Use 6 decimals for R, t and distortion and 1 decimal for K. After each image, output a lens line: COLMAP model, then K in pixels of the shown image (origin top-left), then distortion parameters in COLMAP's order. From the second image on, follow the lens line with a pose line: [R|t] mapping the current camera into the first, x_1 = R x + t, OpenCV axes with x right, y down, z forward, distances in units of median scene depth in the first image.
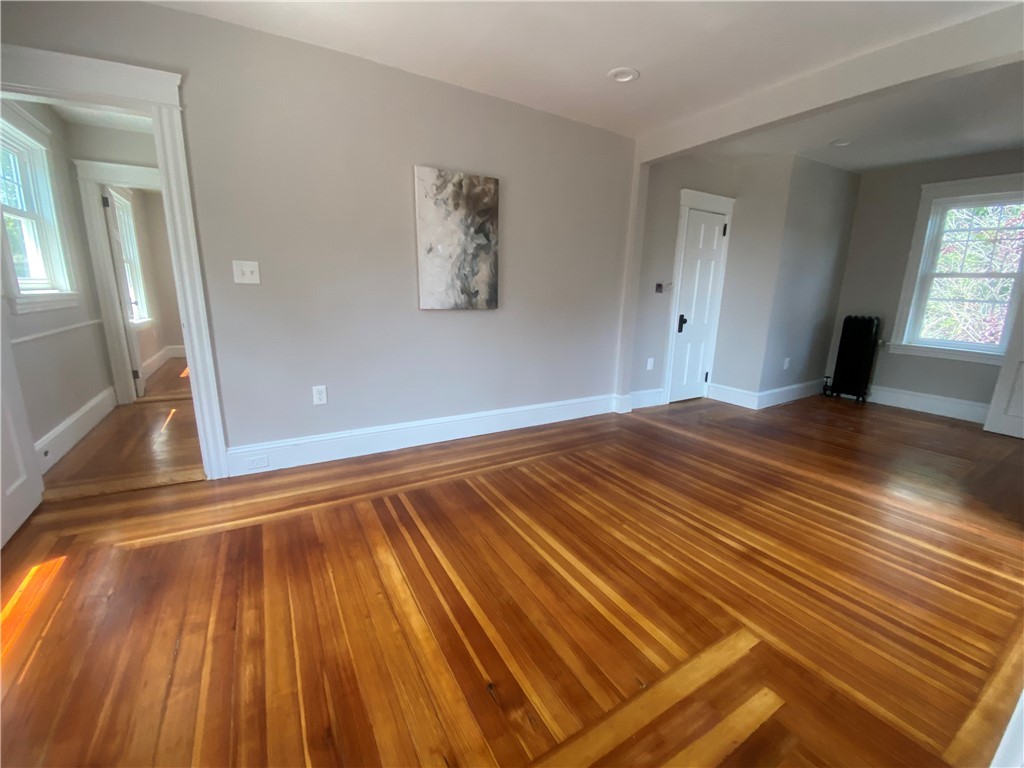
lens RADIAL K [[413.1, 0, 506.8], [0, 413.1, 387.3], [0, 0, 1]] dist [0.012182, -0.015975]
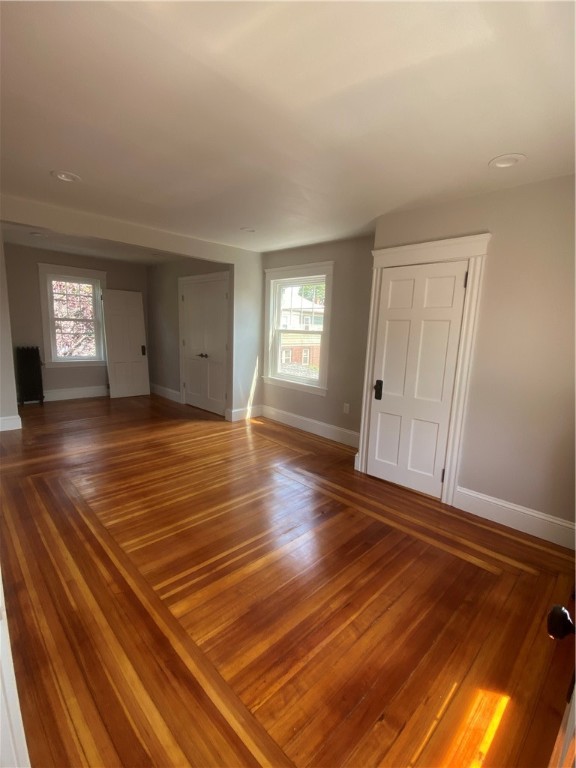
lens RADIAL K [[338.6, 0, 287.2], [0, 338.6, 383.8], [0, 0, 1]] dist [0.020662, -0.020425]
pose [[-0.235050, -0.193129, 0.952603, -0.971142], [0.180740, 0.954284, 0.238066, -0.318787], [-0.955031, 0.228131, -0.189398, 0.742667]]
